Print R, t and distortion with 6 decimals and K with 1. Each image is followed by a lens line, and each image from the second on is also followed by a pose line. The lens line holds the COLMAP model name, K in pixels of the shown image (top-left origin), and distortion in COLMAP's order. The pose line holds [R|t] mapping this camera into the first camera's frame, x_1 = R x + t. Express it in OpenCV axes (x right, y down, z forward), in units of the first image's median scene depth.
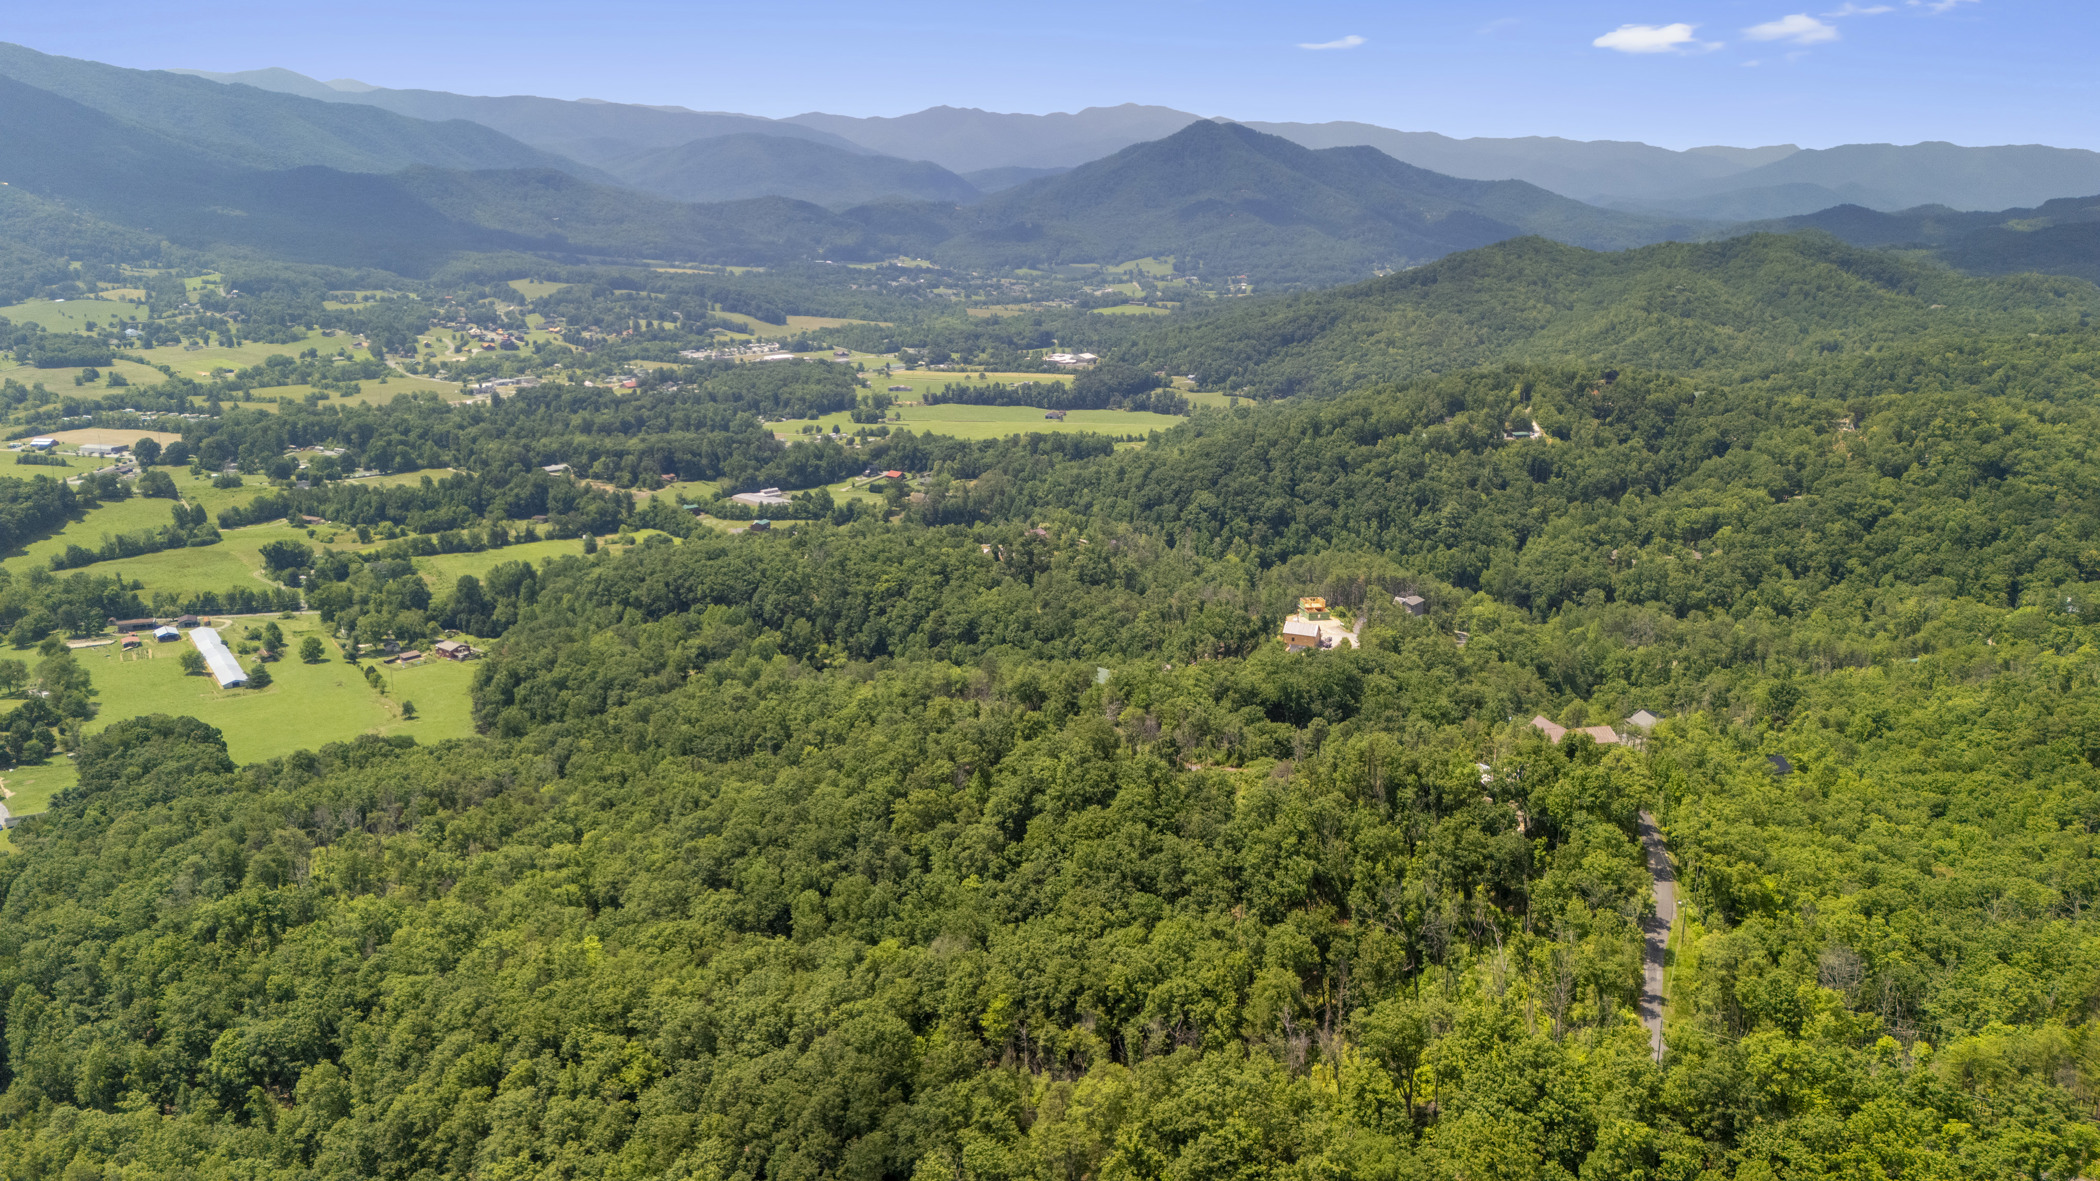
lens RADIAL K [[1553.1, 0, 1057.9], [0, 1553.1, 585.5], [0, 0, 1]] dist [0.072201, -0.080863]
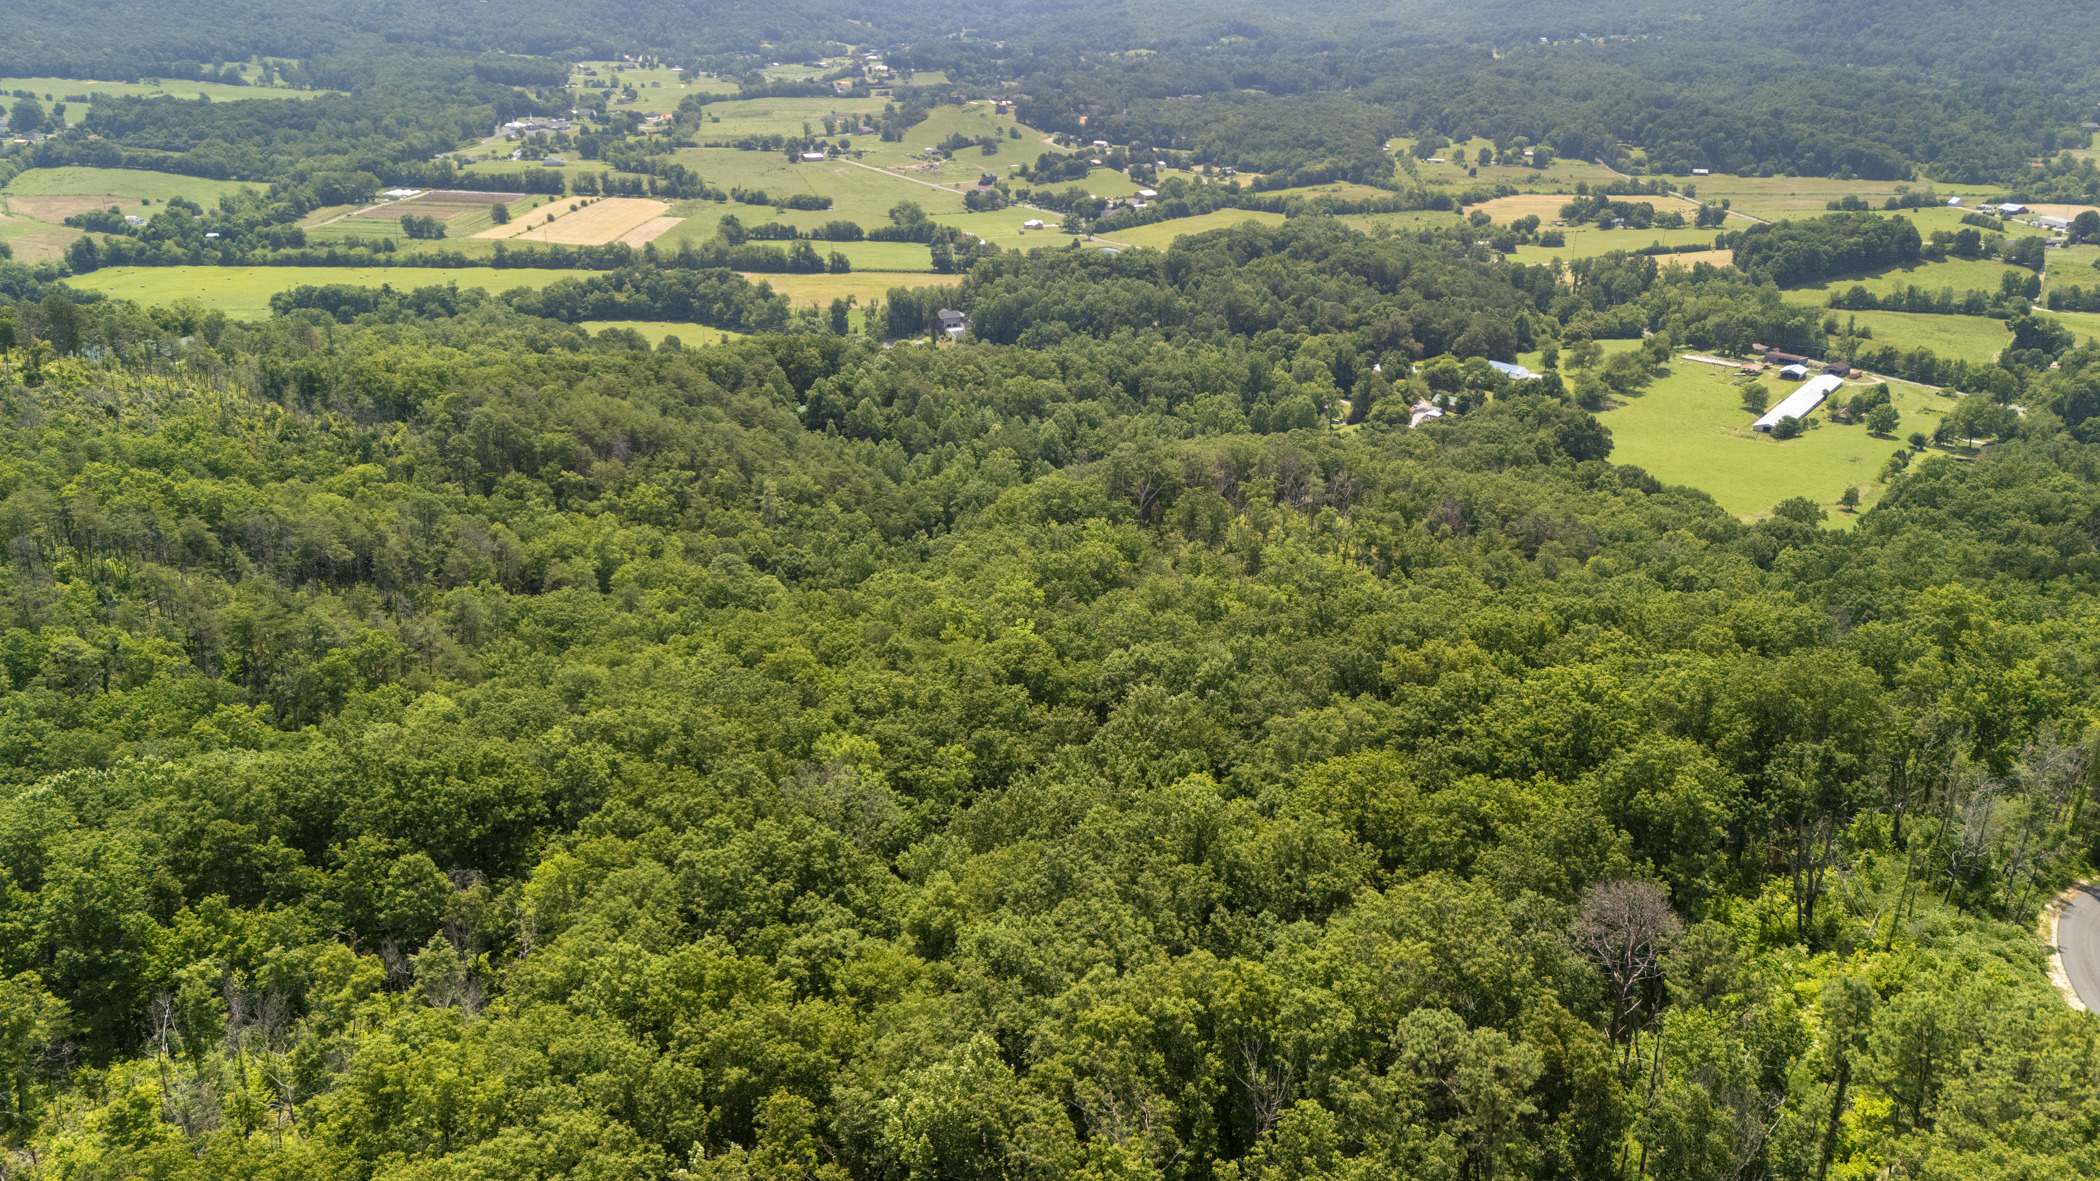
lens RADIAL K [[1553.1, 0, 1071.7], [0, 1553.1, 606.2], [0, 0, 1]] dist [0.072201, -0.080863]
pose [[0.302325, 0.345139, -0.888526, 0.116155], [-0.246629, 0.928728, 0.276838, 0.006638], [0.920746, 0.135442, 0.365899, 0.261840]]
